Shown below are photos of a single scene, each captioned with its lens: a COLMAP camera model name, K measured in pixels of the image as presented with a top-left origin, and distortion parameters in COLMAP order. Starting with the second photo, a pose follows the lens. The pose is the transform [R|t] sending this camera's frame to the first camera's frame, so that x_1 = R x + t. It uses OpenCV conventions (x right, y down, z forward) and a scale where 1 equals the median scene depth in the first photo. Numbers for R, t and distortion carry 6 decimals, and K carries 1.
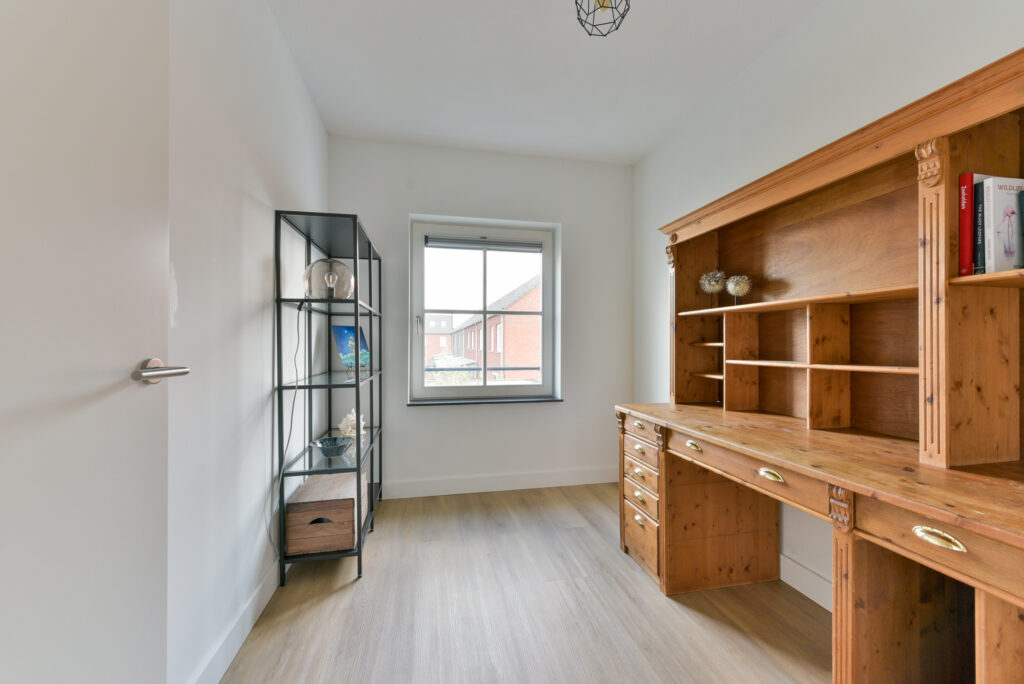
lens RADIAL K [[419.5, 0, 512.9], [0, 419.5, 343.1], [0, 0, 1]] dist [0.001419, 0.000019]
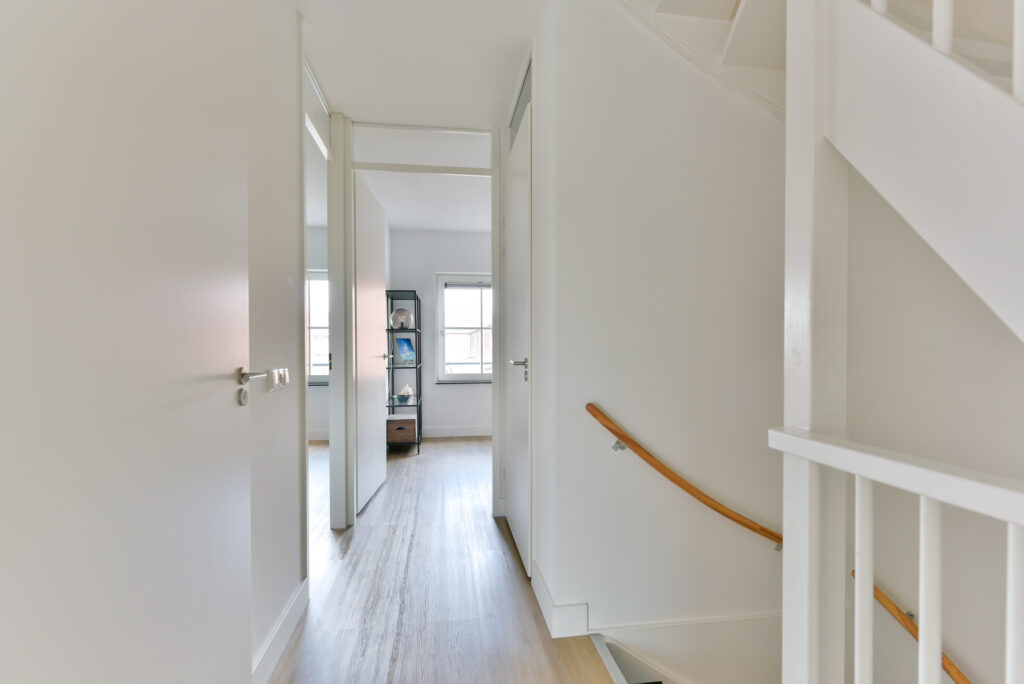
lens RADIAL K [[527.3, 0, 513.3], [0, 527.3, 346.0], [0, 0, 1]] dist [-0.000588, -0.000004]
pose [[0.997688, -0.006565, -0.067646, 0.203321], [0.006907, 0.999965, 0.004814, -0.014915], [0.067612, -0.005271, 0.997698, -1.085984]]
